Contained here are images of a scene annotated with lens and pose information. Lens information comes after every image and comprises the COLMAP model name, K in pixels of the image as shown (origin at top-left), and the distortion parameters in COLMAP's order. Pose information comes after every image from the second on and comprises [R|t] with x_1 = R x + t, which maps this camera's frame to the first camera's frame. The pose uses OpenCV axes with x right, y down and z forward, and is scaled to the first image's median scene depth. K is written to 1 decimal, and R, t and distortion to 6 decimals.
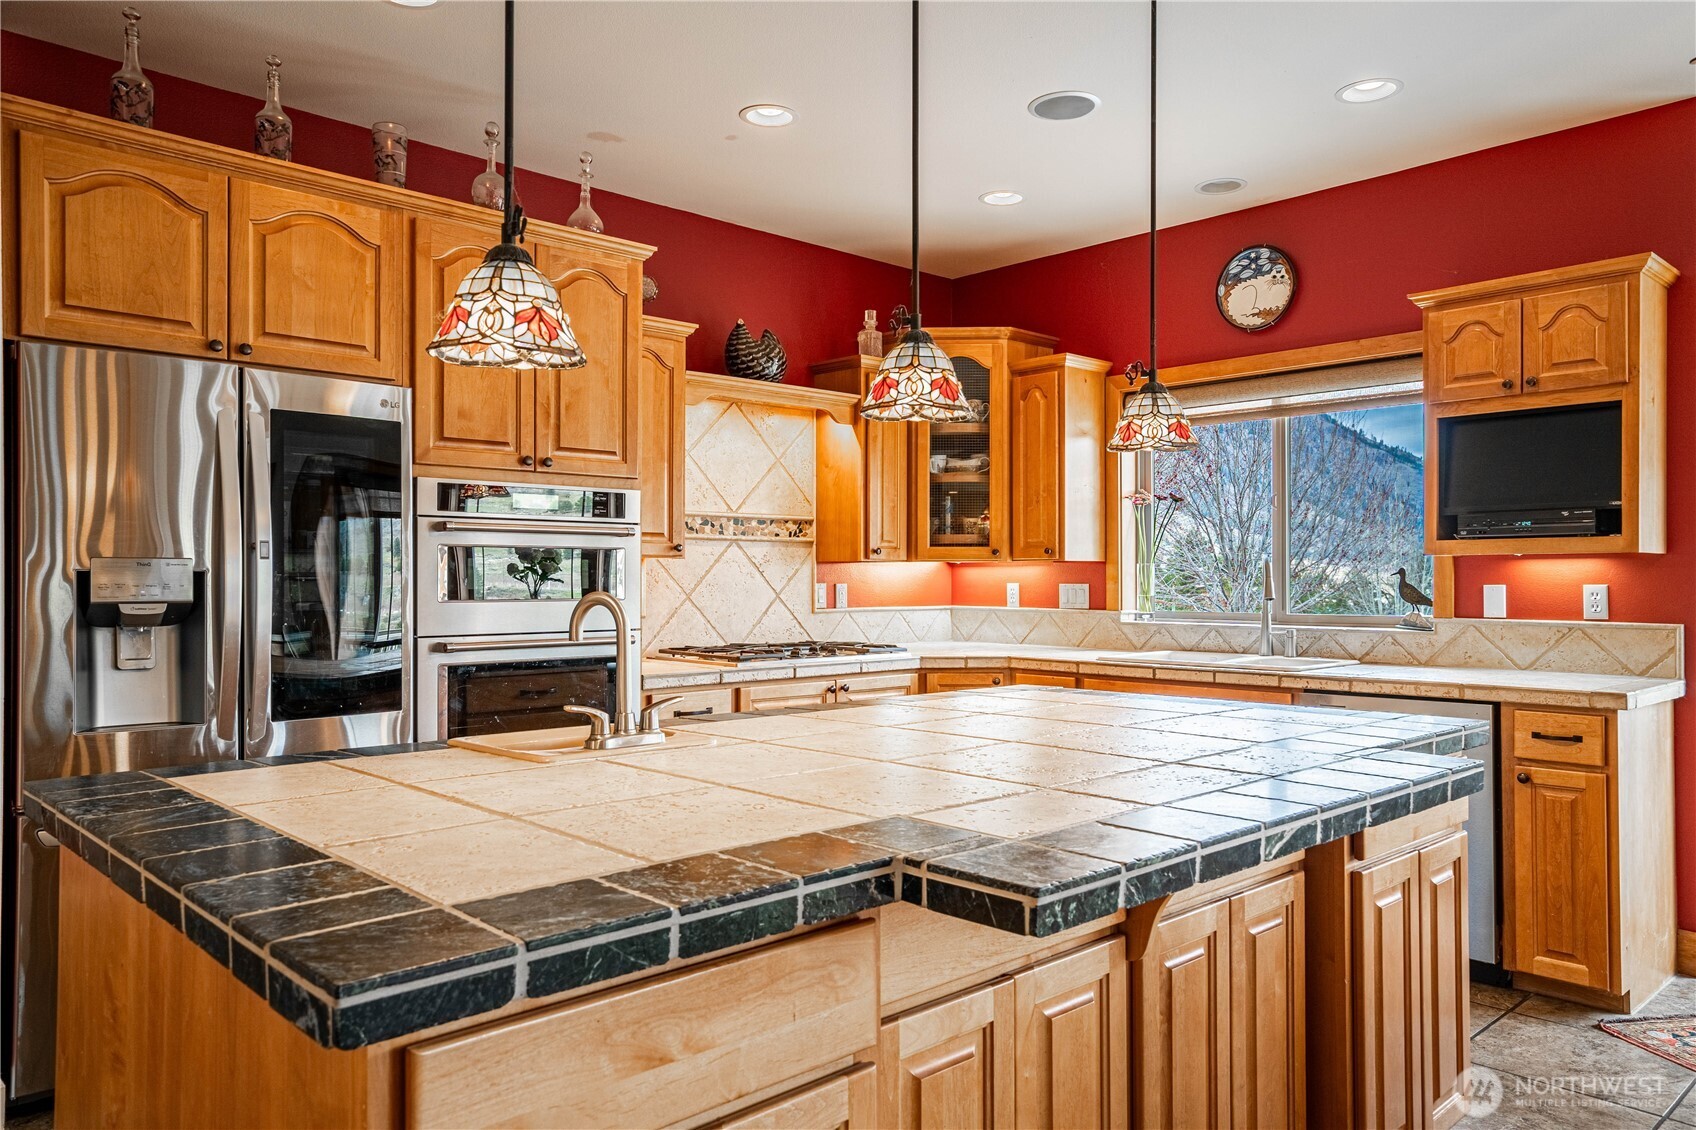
lens RADIAL K [[1366.8, 0, 848.0], [0, 1366.8, 565.0], [0, 0, 1]] dist [-0.000421, 0.000326]
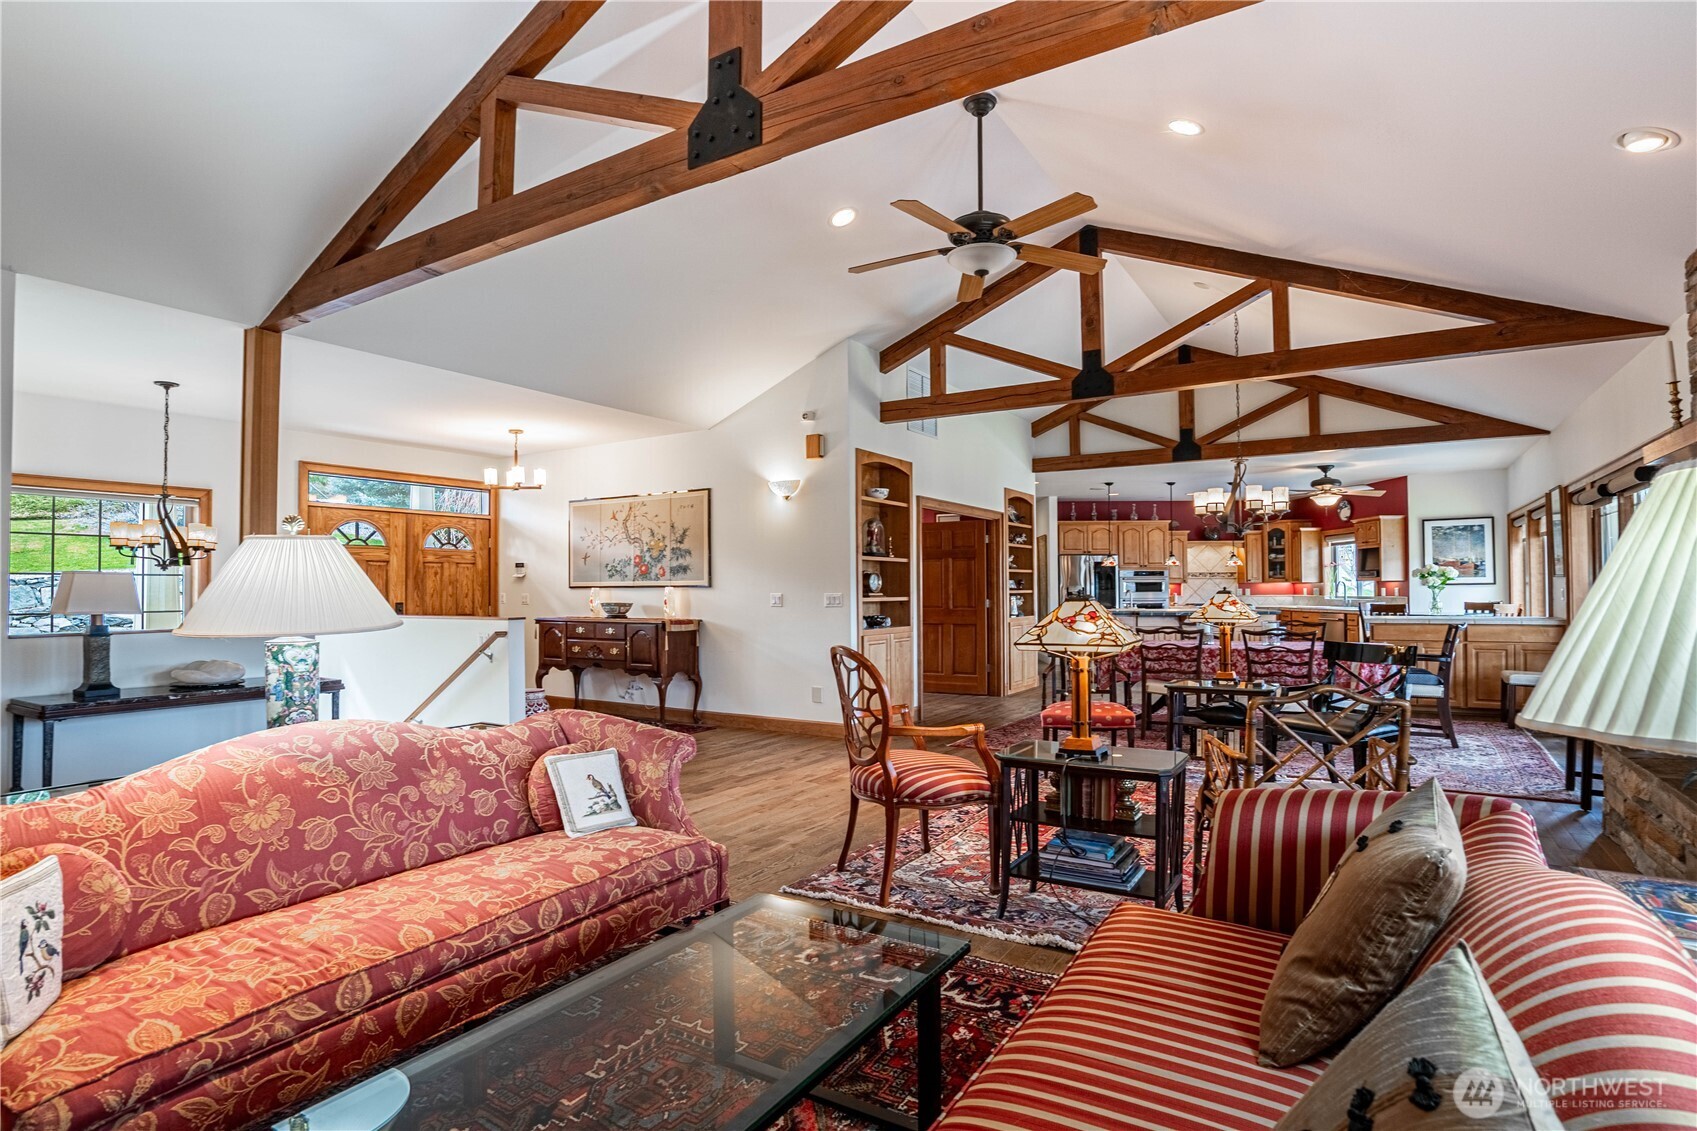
lens RADIAL K [[808.5, 0, 848.5], [0, 808.5, 565.5], [0, 0, 1]] dist [-0.001363, -0.000037]
pose [[0.735427, -0.021150, -0.677274, 0.735340], [0.012942, 0.999769, -0.017167, -0.027037], [0.677480, 0.003860, 0.735531, -1.452764]]
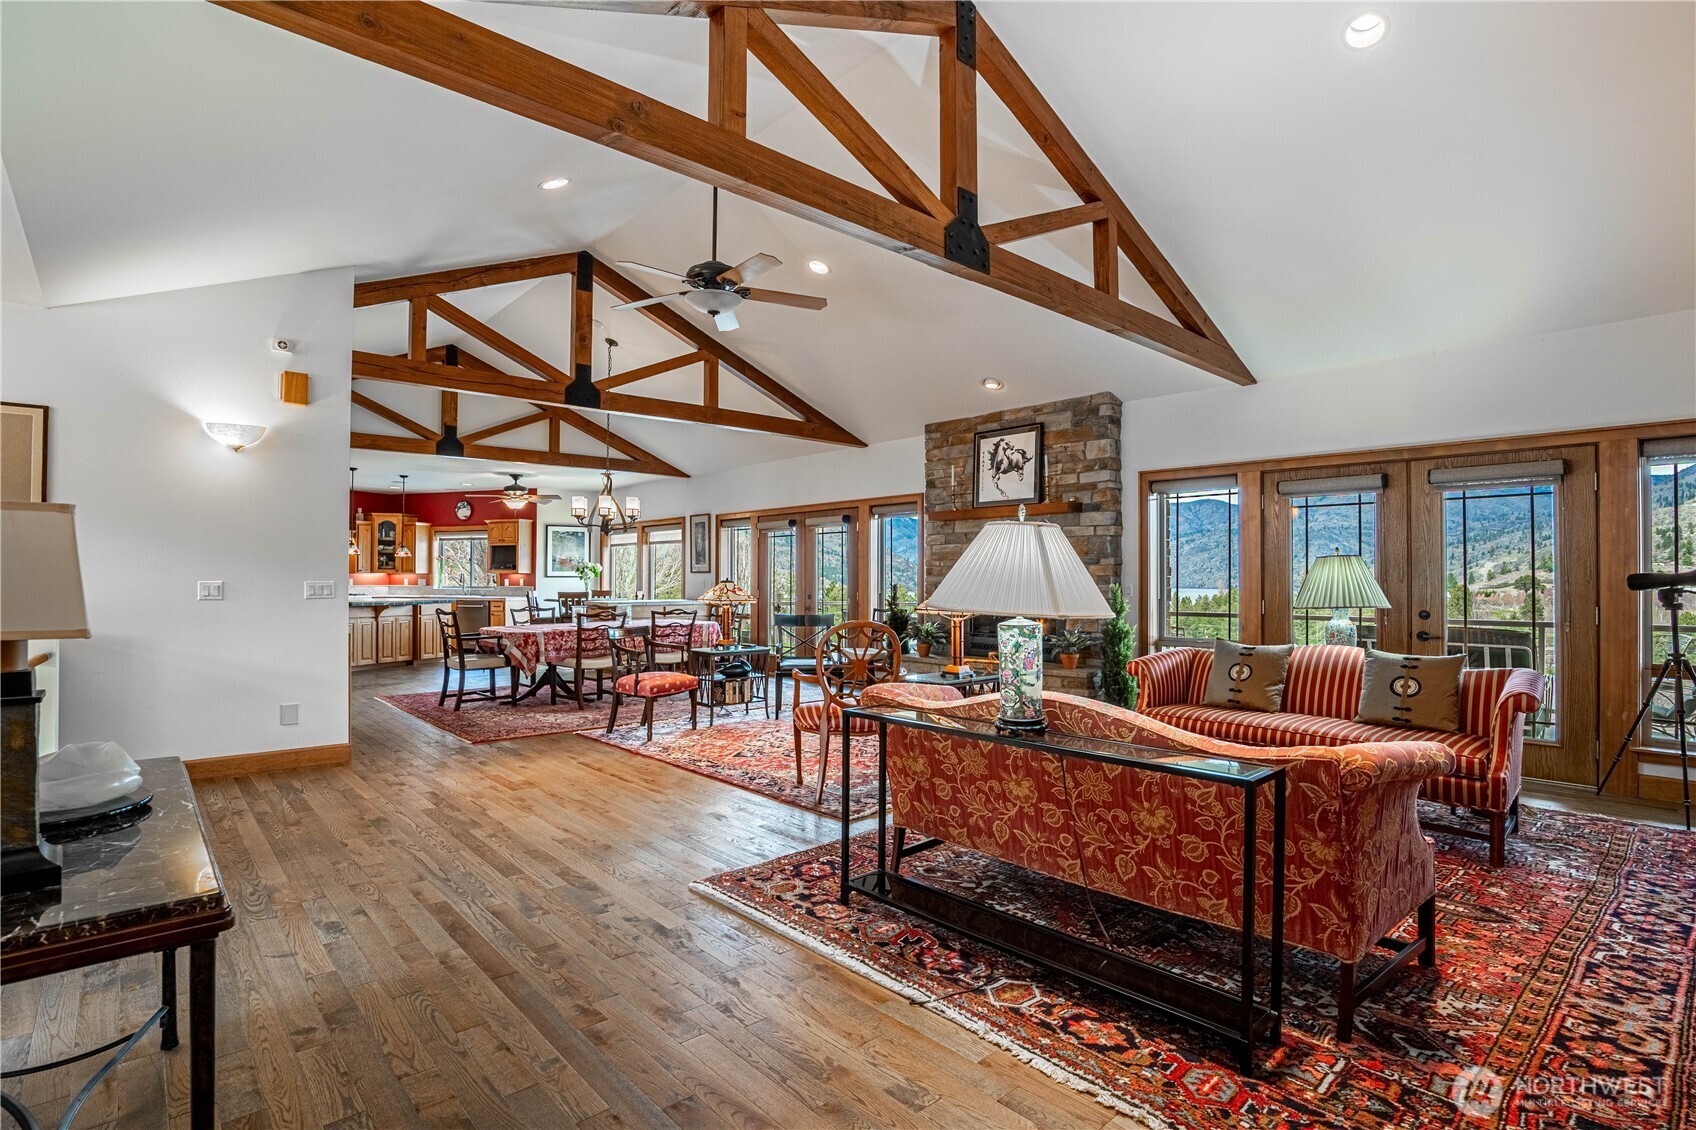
lens RADIAL K [[795.7, 0, 848.0], [0, 795.7, 565.0], [0, 0, 1]] dist [0.000790, 0.000077]
pose [[0.865235, 0.005443, 0.501336, 0.083277], [-0.005569, 0.999984, -0.001245, -0.031625], [-0.501335, -0.001715, 0.865252, -1.631862]]
